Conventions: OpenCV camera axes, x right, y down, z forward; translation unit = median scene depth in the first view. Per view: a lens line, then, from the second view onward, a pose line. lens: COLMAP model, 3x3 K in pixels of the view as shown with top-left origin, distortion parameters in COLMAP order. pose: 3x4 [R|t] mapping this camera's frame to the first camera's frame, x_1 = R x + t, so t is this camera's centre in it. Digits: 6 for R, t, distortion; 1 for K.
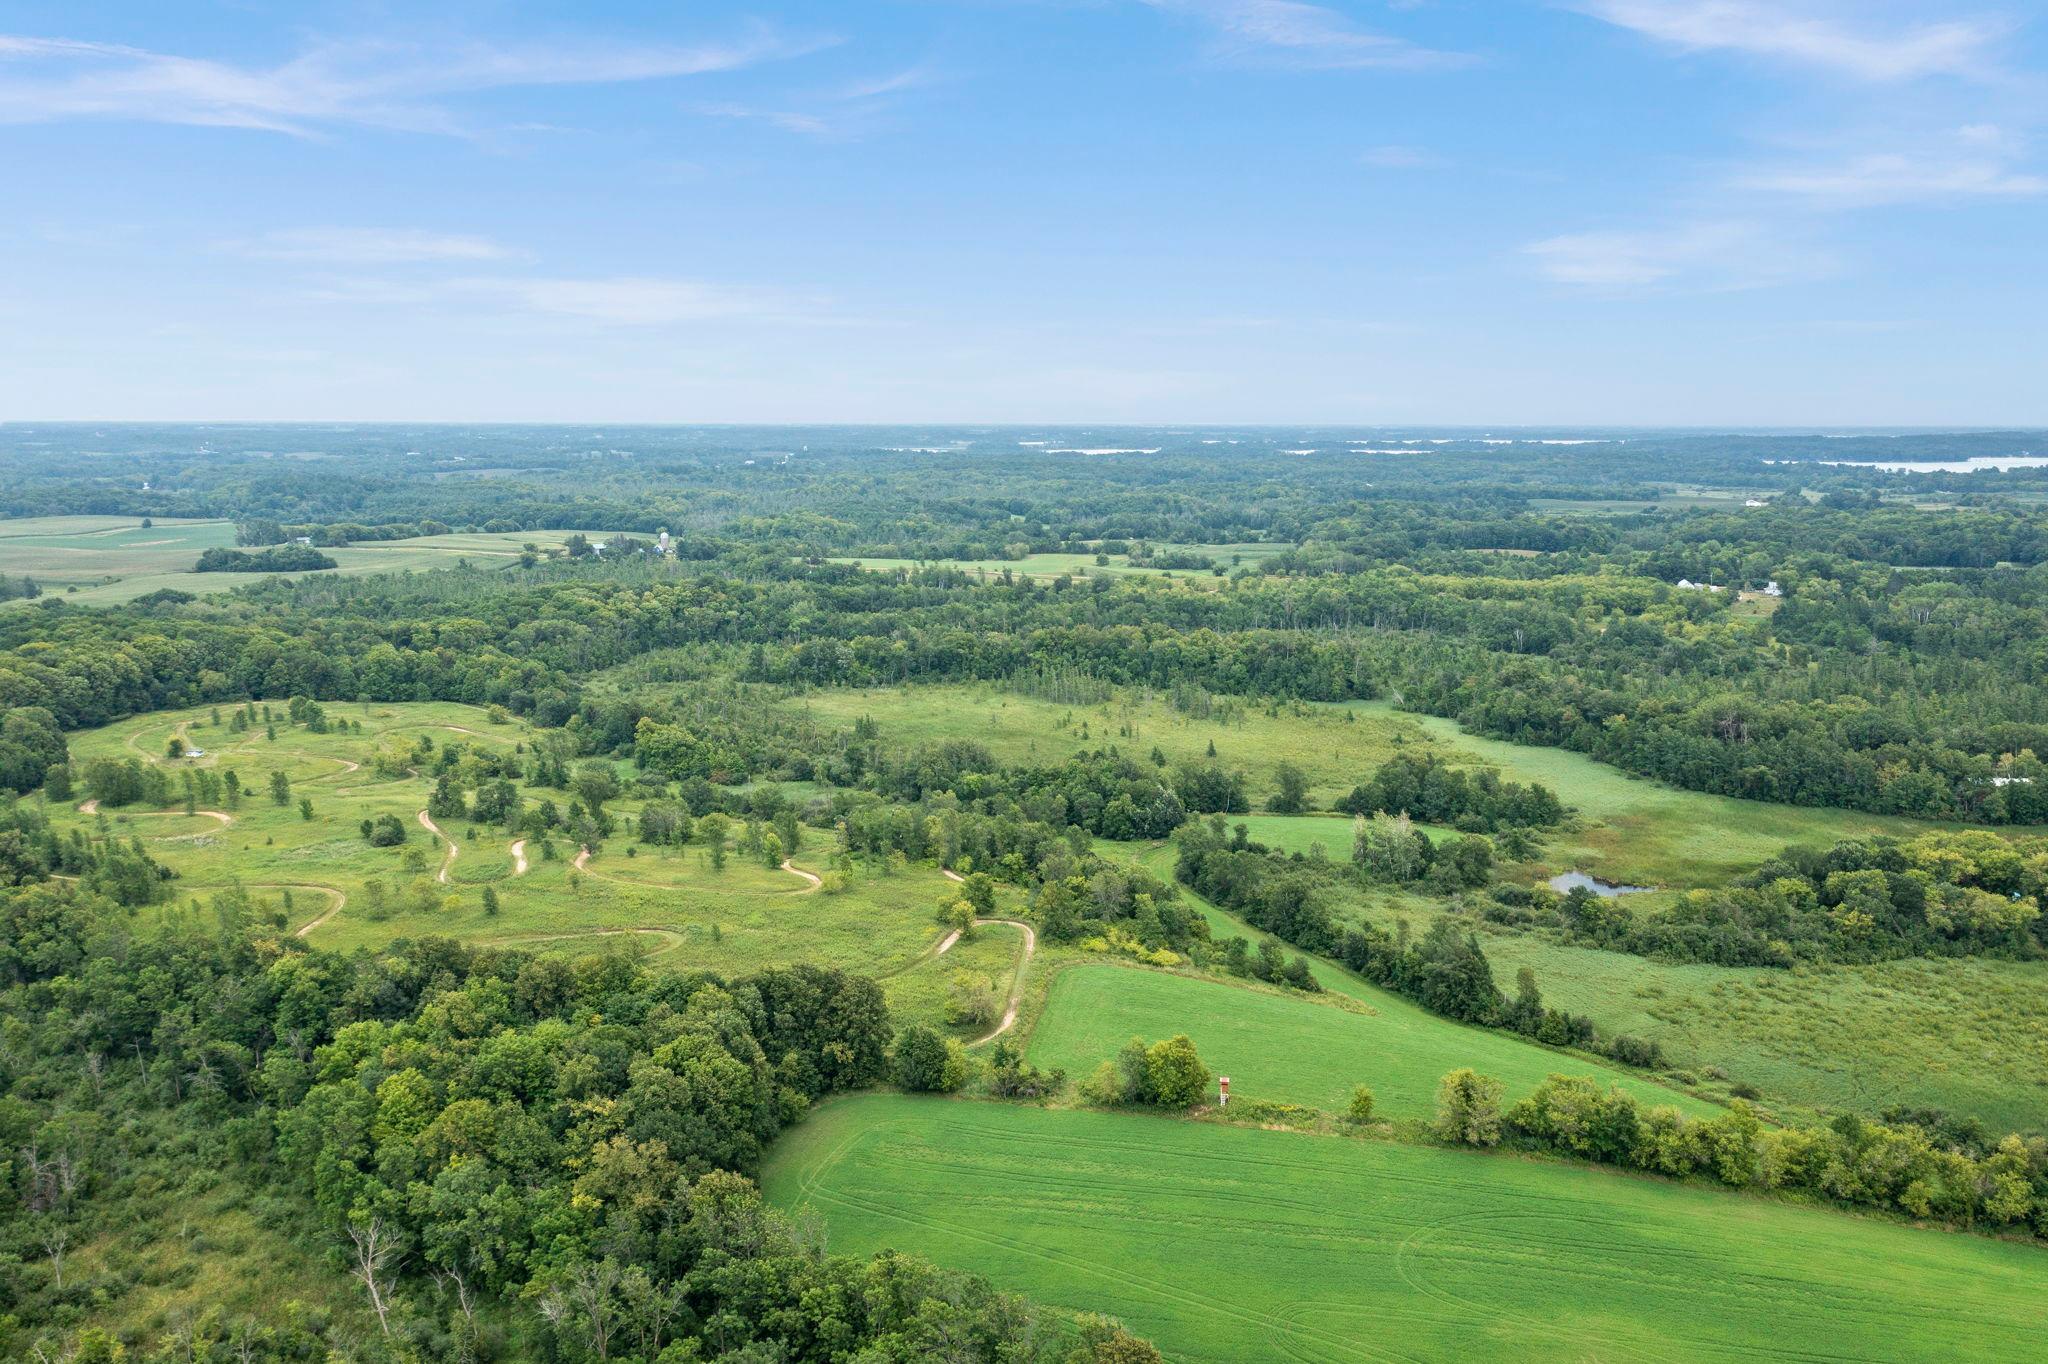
lens RADIAL K [[1574.7, 0, 1024.0], [0, 1574.7, 682.0], [0, 0, 1]] dist [-0.005039, -0.002612]
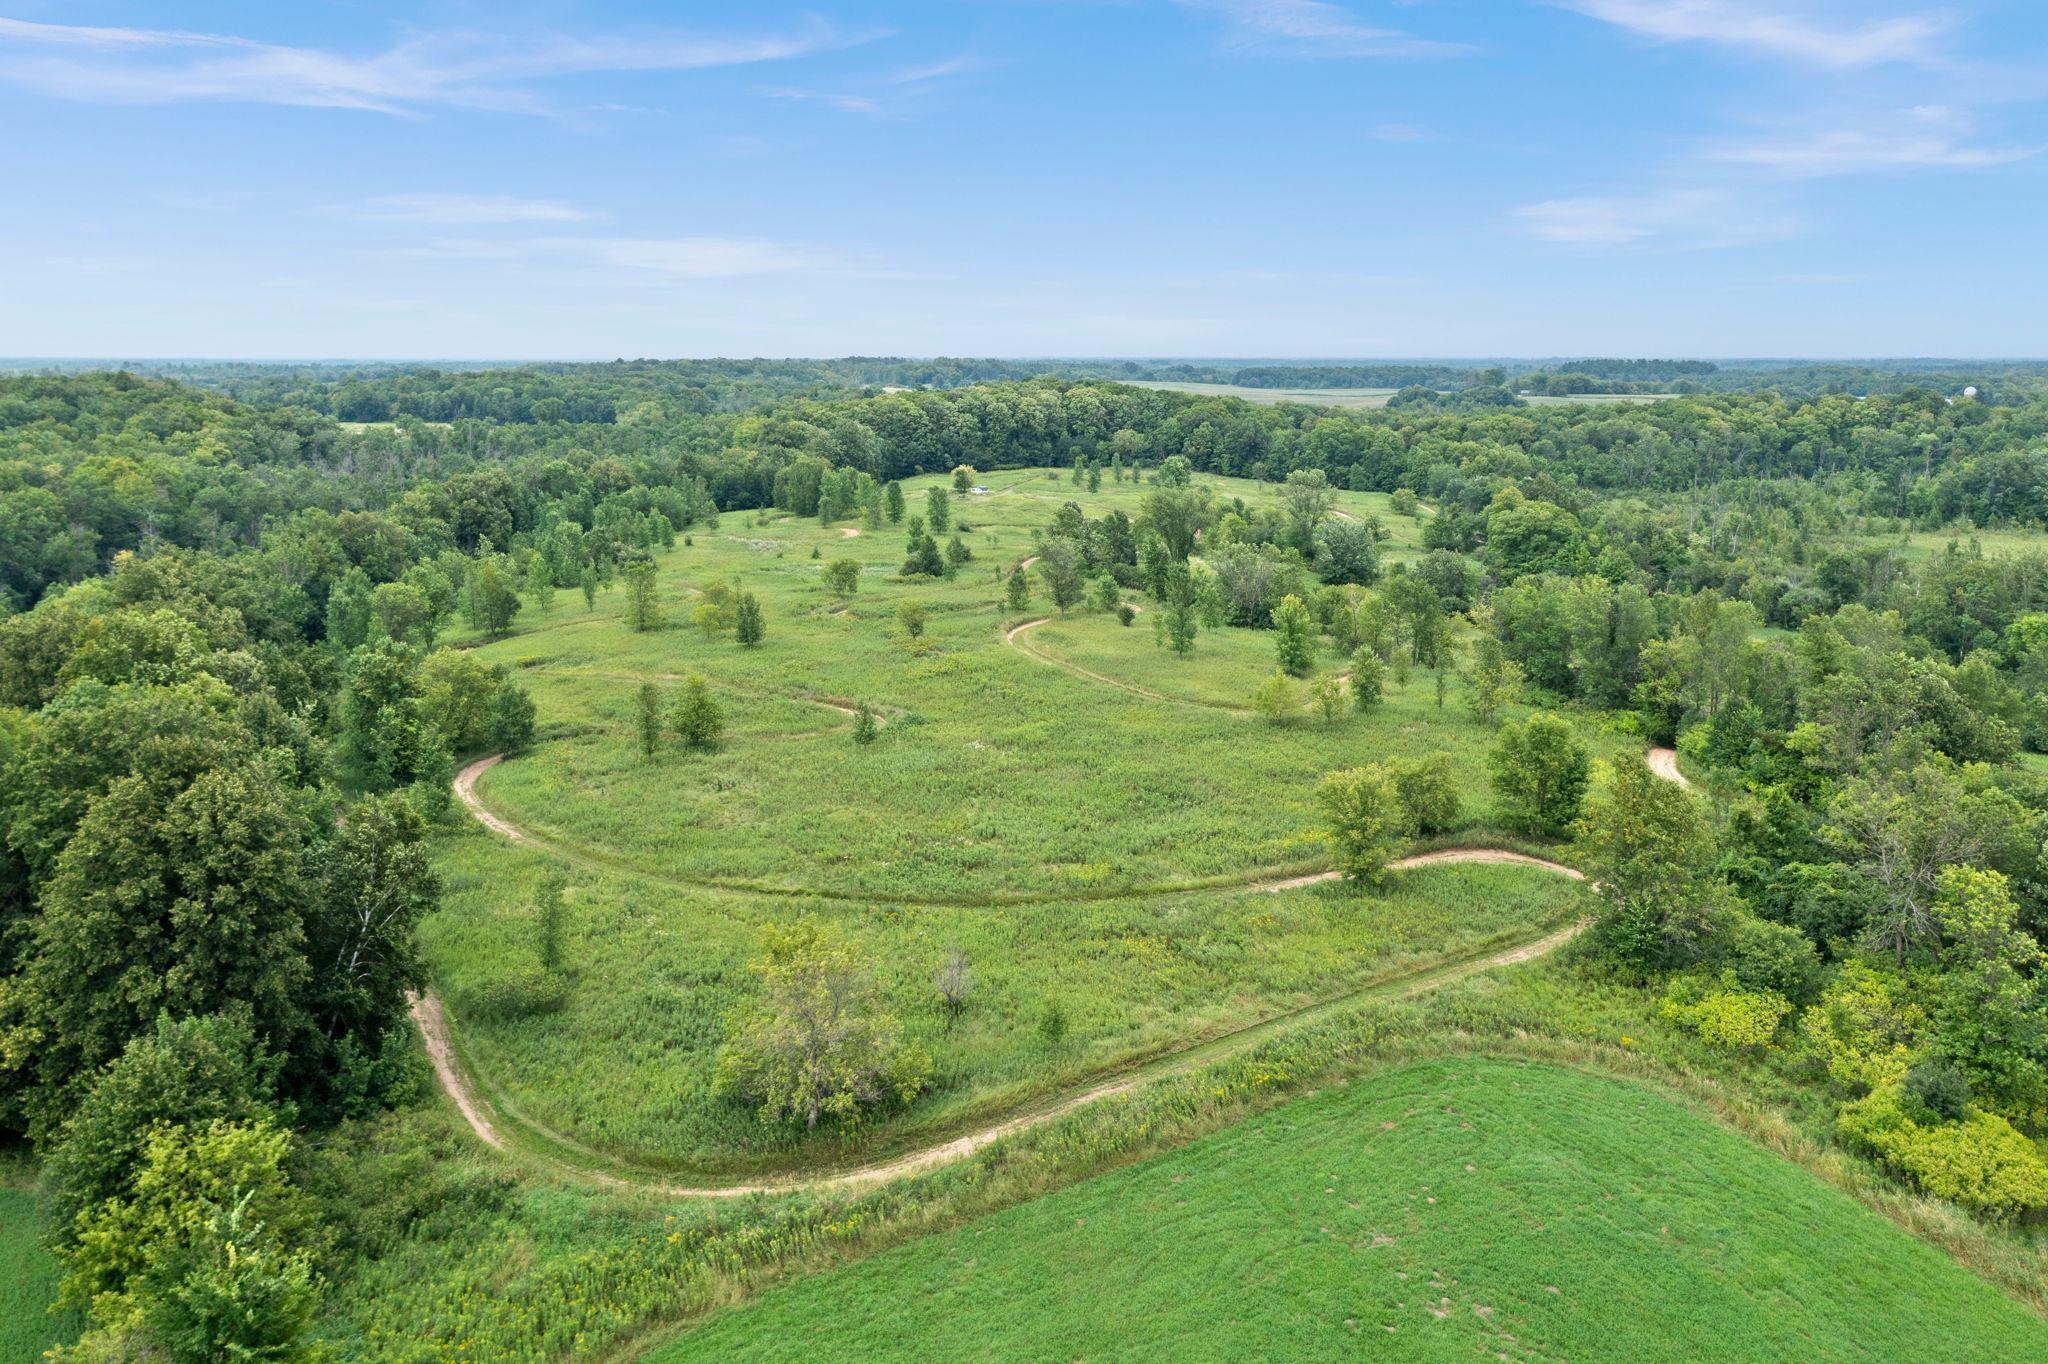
lens RADIAL K [[1617.8, 0, 957.6], [0, 1617.8, 680.6], [0, 0, 1]] dist [-0.000401, 0.002682]
pose [[0.663791, 0.153420, -0.732014, 0.063102], [-0.118333, 0.987950, 0.099756, 0.043578], [0.738498, 0.020404, 0.673947, 0.312904]]
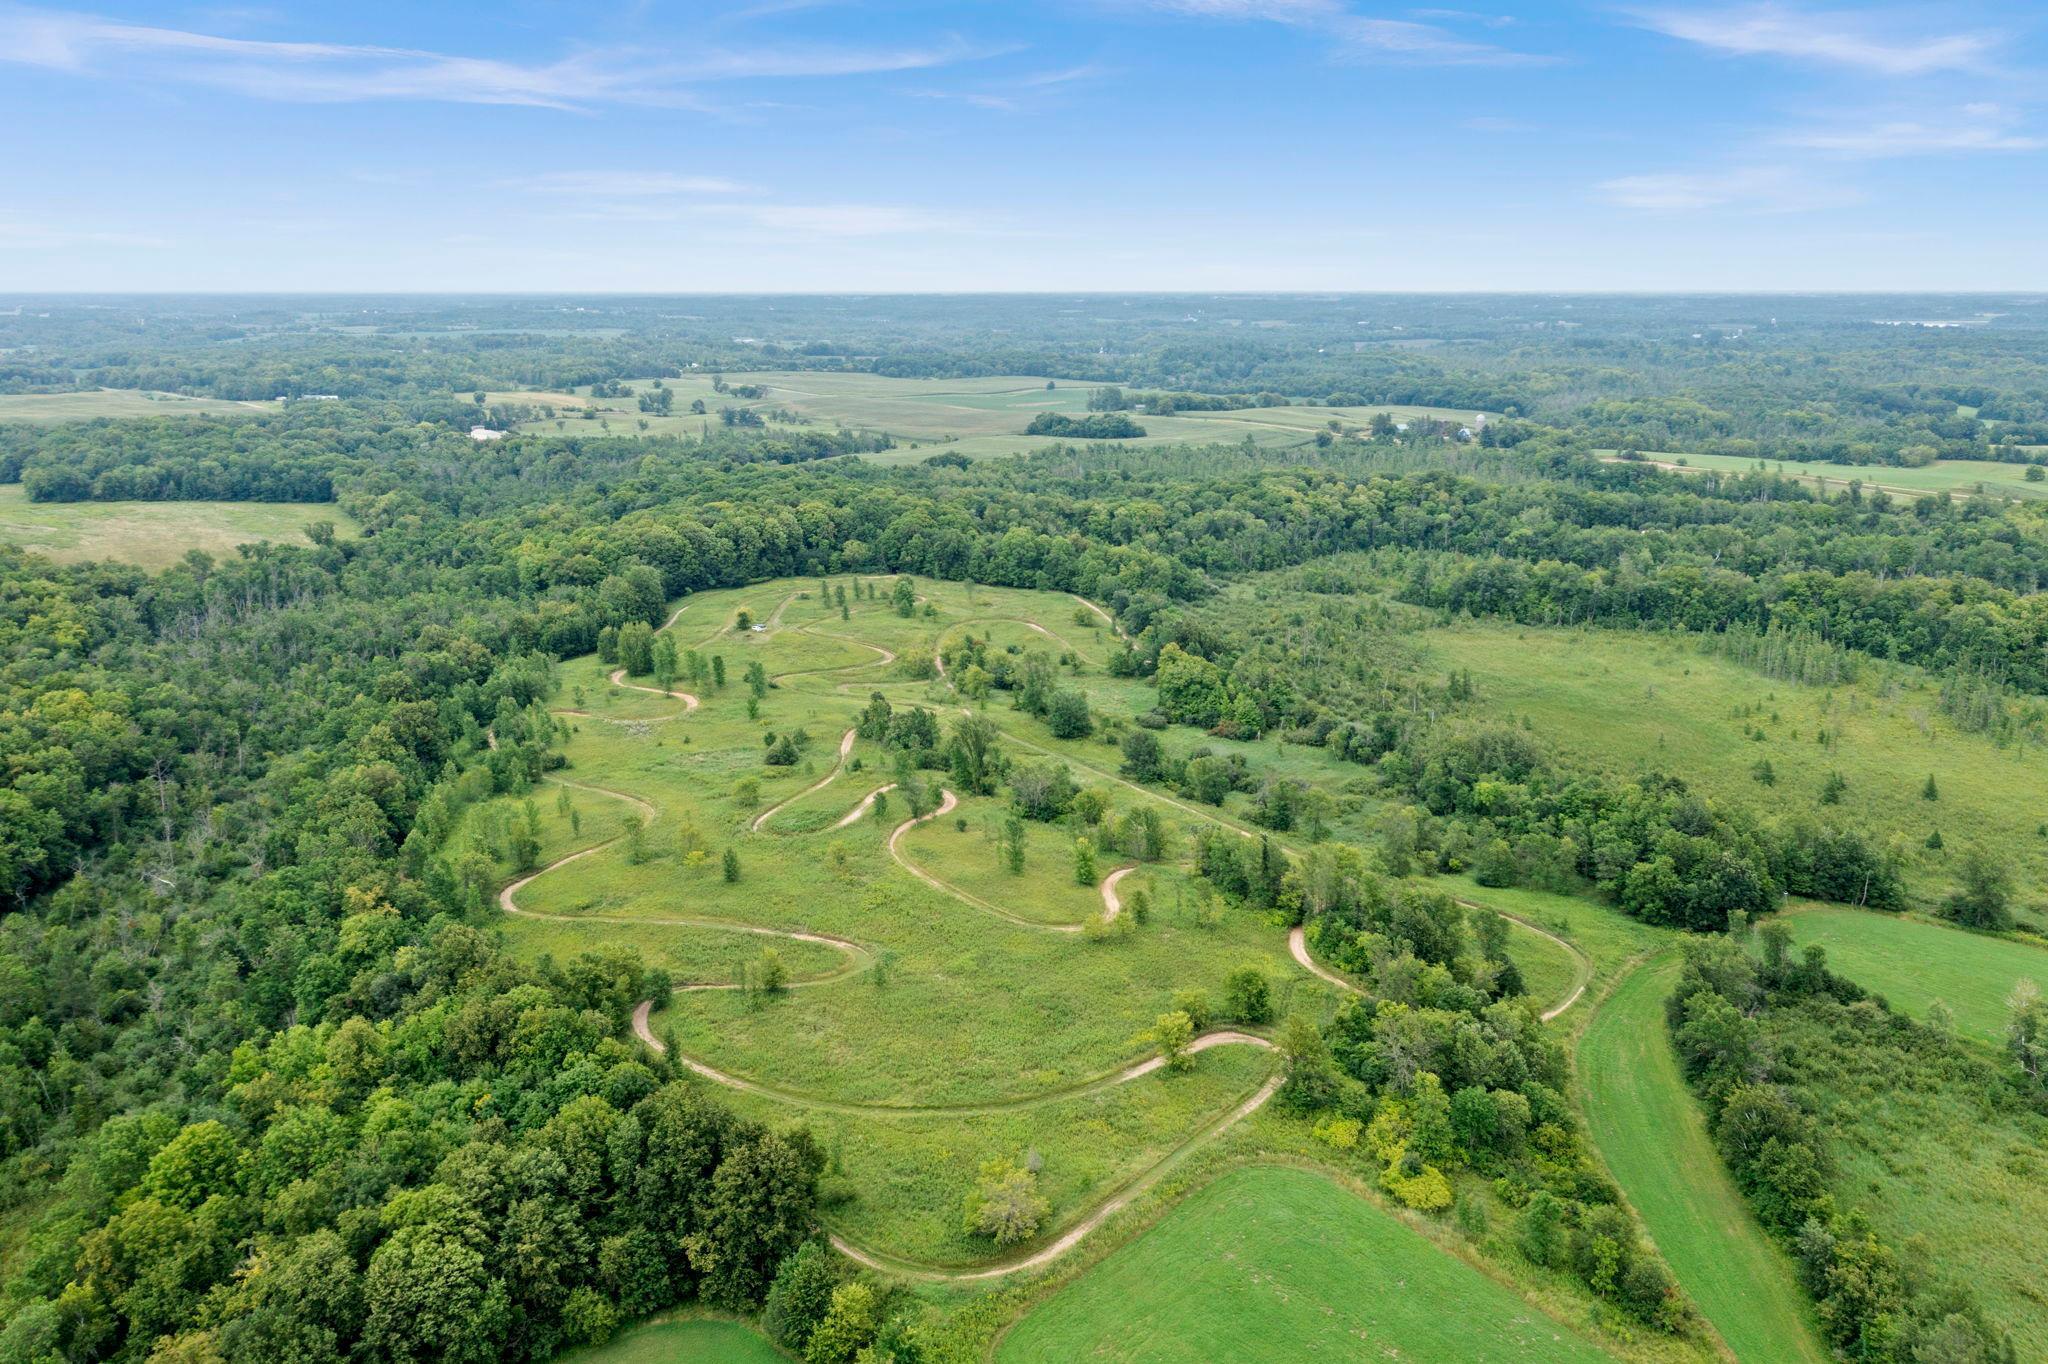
lens RADIAL K [[1574.7, 0, 1024.0], [0, 1574.7, 682.0], [0, 0, 1]] dist [-0.005039, -0.002612]
pose [[0.839072, 0.129381, -0.528412, 0.107138], [-0.086920, 0.990714, 0.104553, -0.028732], [0.537032, -0.041798, 0.842526, 0.175567]]
